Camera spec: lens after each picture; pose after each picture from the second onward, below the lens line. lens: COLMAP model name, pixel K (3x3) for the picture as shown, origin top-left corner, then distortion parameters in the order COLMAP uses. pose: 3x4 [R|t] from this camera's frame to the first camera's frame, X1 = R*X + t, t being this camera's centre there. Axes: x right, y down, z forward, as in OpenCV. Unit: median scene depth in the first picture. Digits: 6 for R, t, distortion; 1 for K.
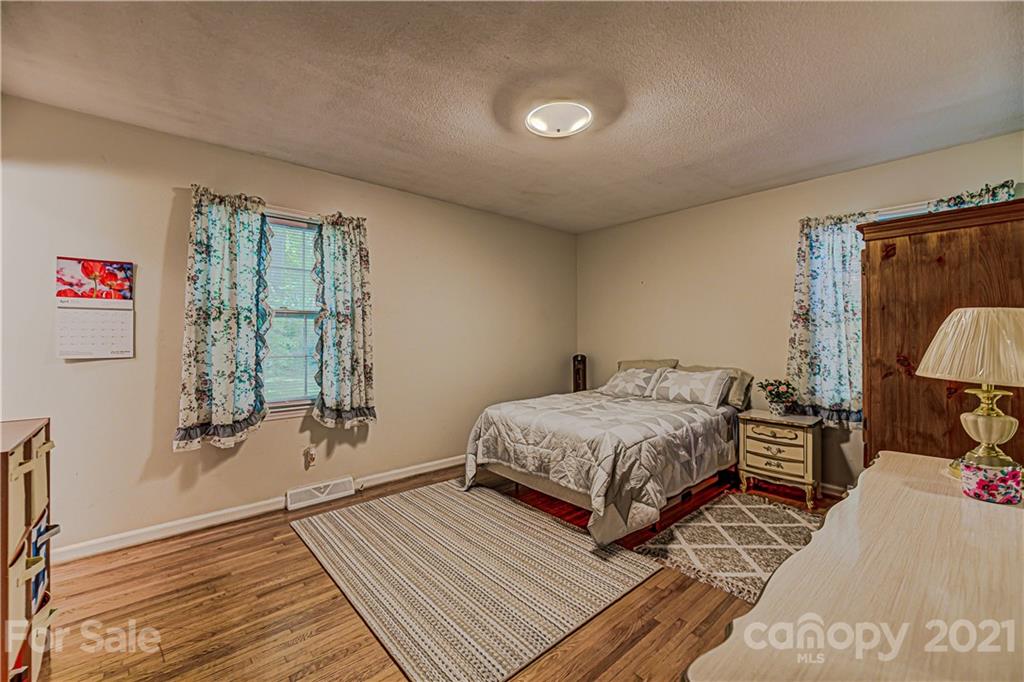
lens RADIAL K [[418.7, 0, 511.0], [0, 418.7, 336.3], [0, 0, 1]] dist [-0.001849, -0.001037]
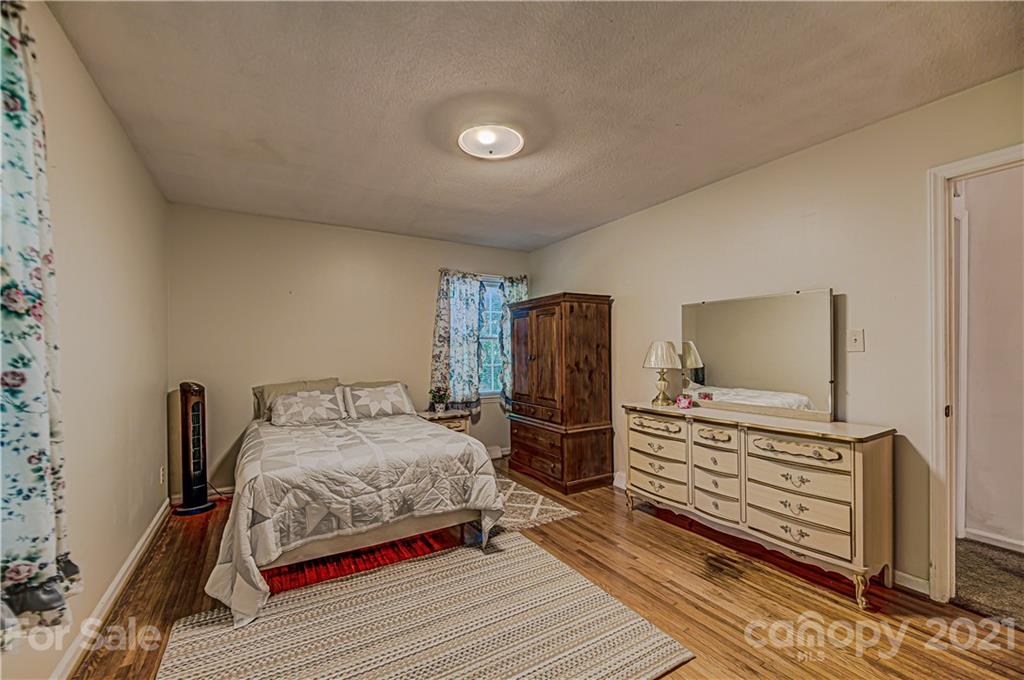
lens RADIAL K [[418.7, 0, 506.3], [0, 418.7, 354.6], [0, 0, 1]] dist [-0.001849, -0.001037]
pose [[0.179695, -0.007629, 0.983693, -0.707416], [0.007373, 0.999952, 0.006408, -0.002929], [-0.983695, 0.006102, 0.179743, 0.625269]]
